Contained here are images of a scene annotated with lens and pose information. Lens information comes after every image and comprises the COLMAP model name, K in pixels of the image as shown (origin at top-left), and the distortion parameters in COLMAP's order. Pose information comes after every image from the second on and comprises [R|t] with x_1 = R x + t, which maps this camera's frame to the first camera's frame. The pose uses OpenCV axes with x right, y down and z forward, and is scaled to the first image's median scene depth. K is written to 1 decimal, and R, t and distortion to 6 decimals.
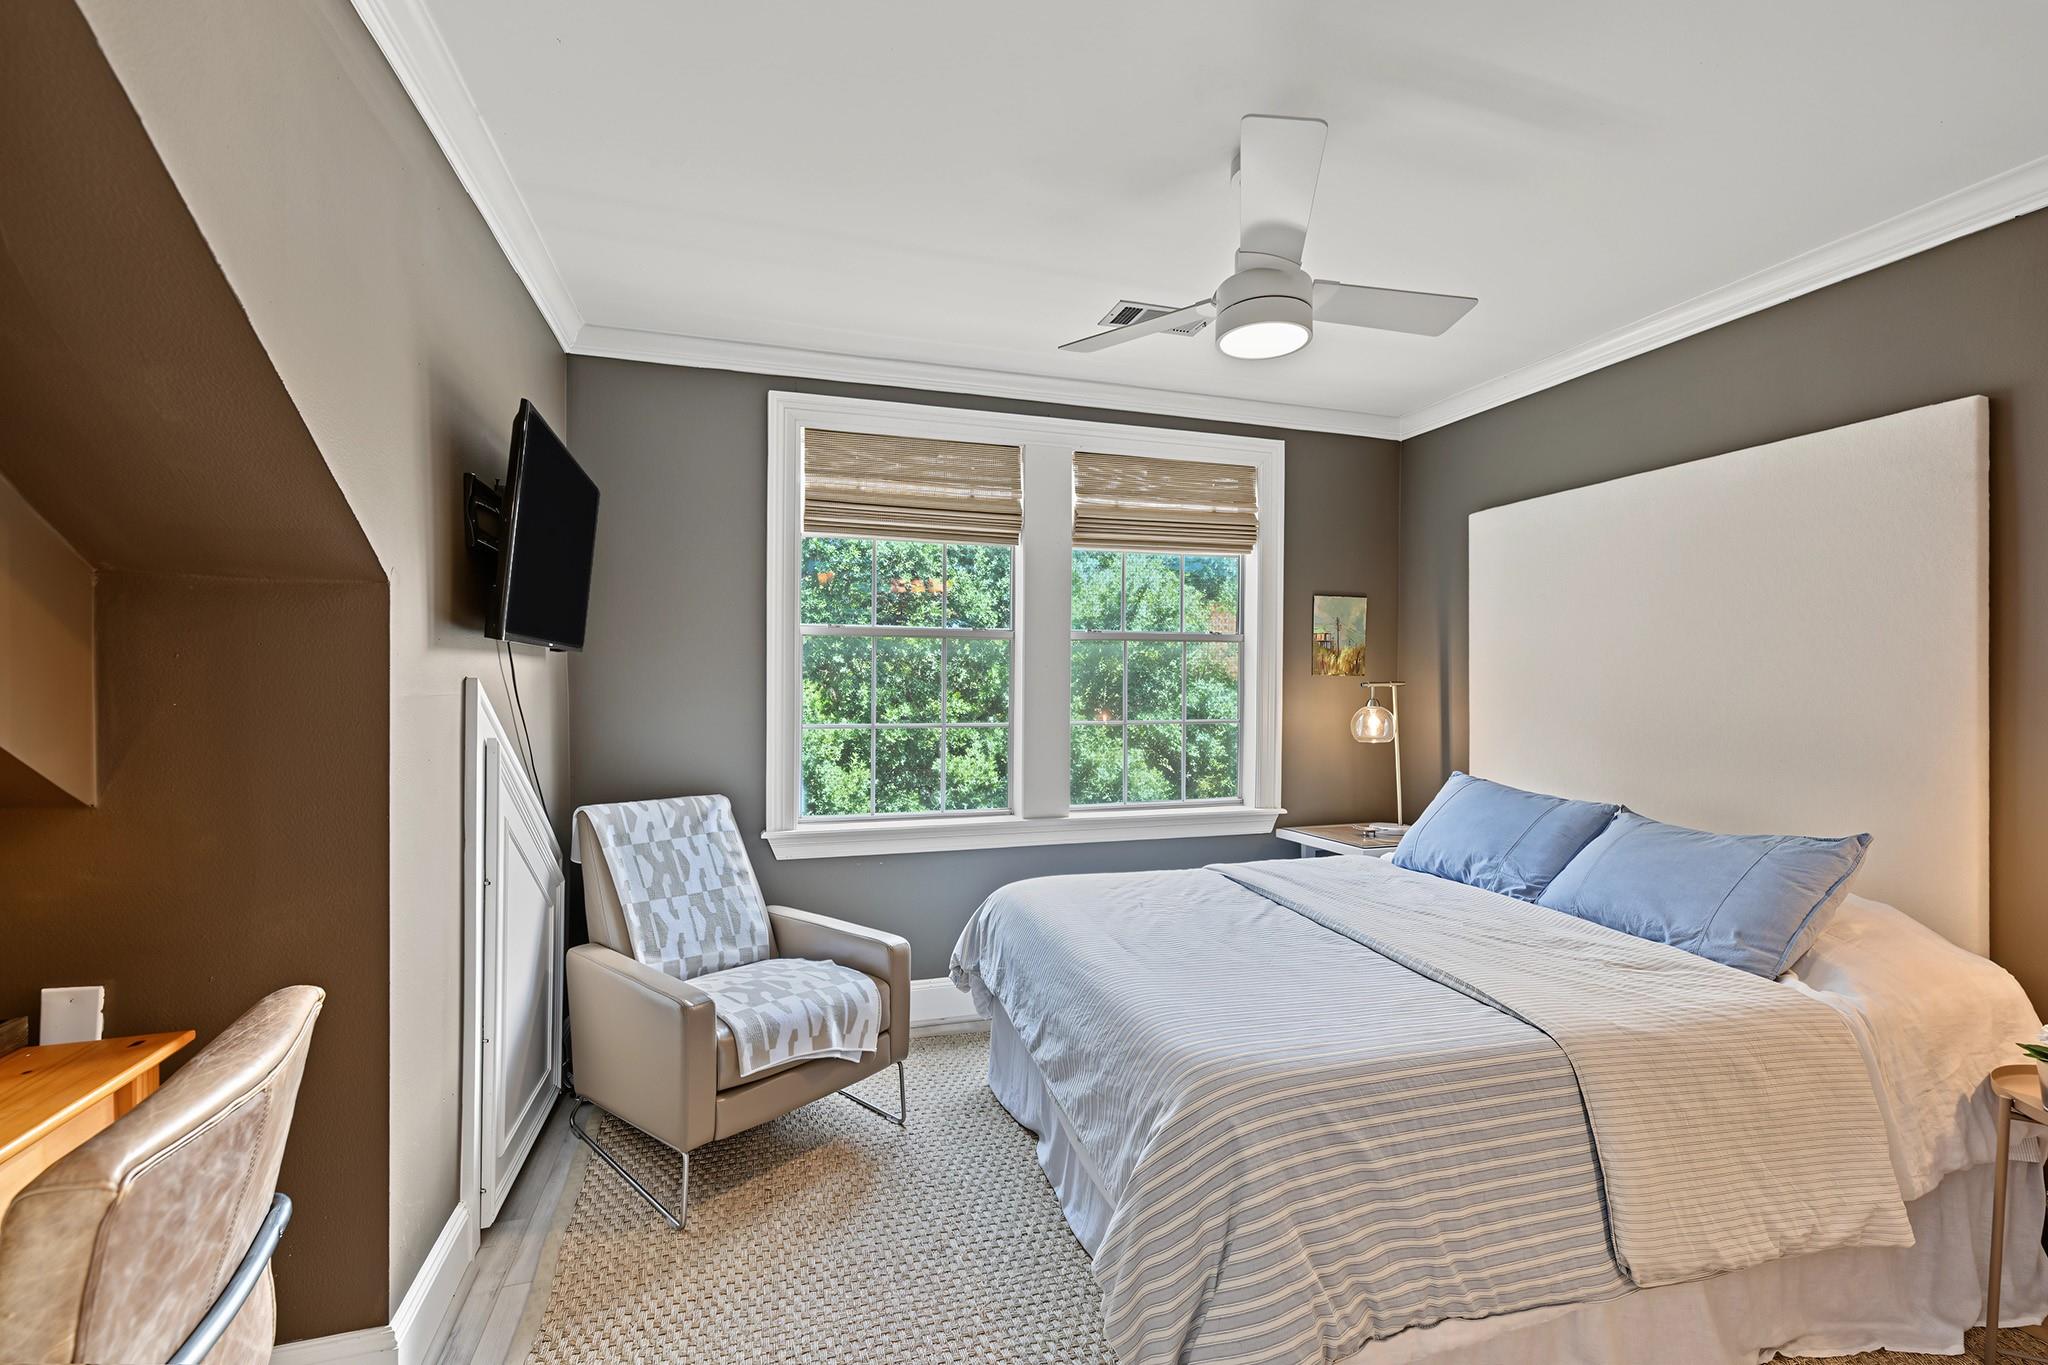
lens RADIAL K [[866.8, 0, 1014.7], [0, 866.8, 675.0], [0, 0, 1]] dist [-0.000725, 0.000130]
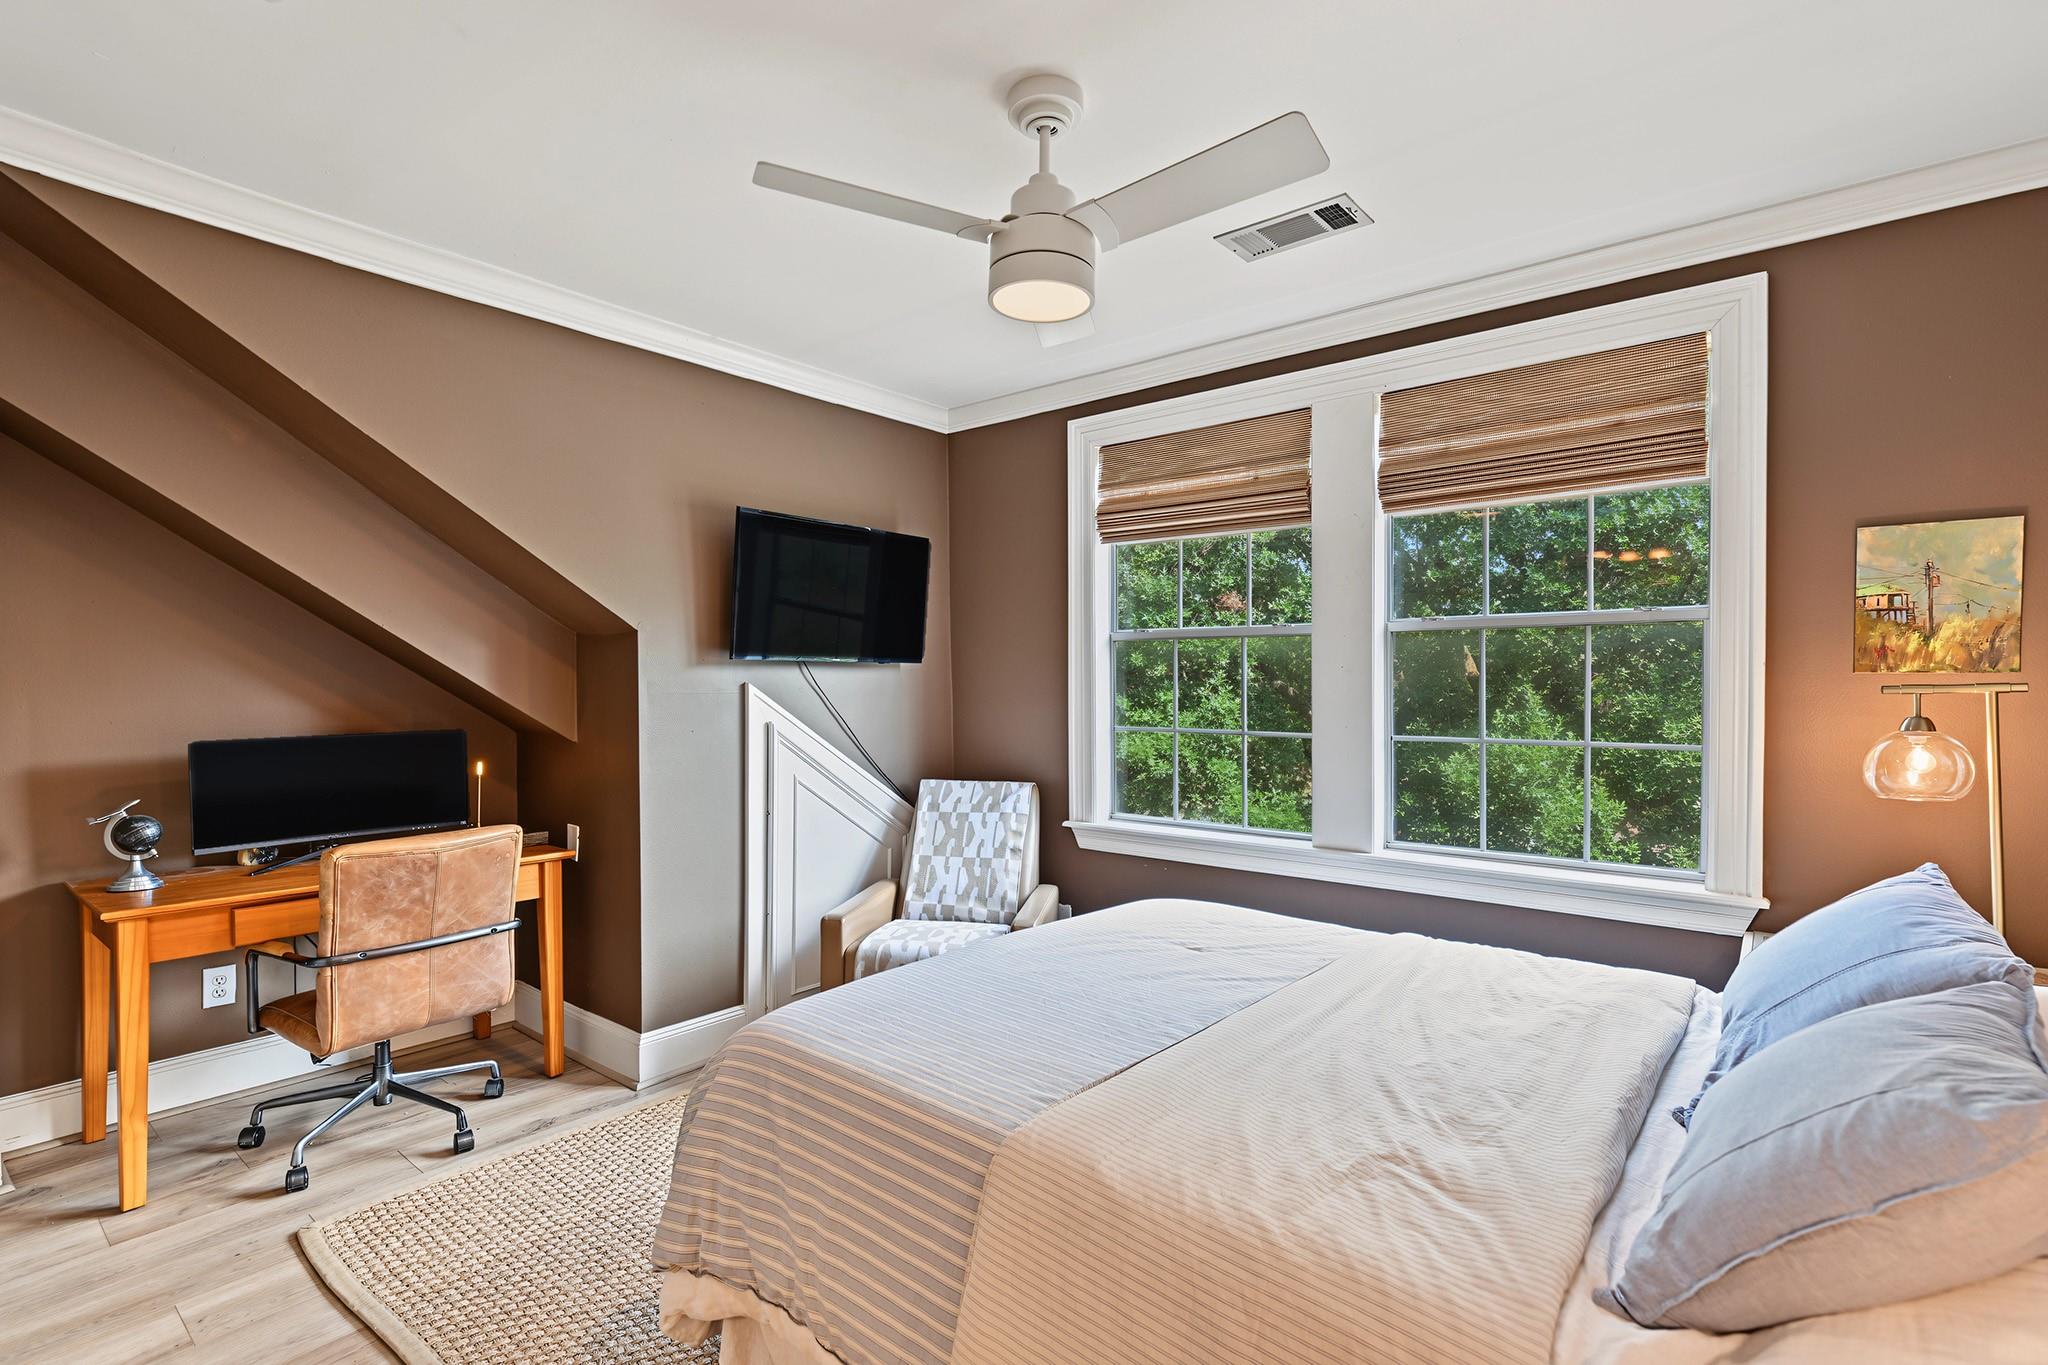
lens RADIAL K [[954.2, 0, 1019.7], [0, 954.2, 689.7], [0, 0, 1]] dist [-0.003175, 0.000163]
pose [[0.551495, 0.001653, -0.834176, 0.698293], [0.005955, 0.999965, 0.005918, 0.005721], [0.834157, -0.008232, 0.551466, 0.276967]]
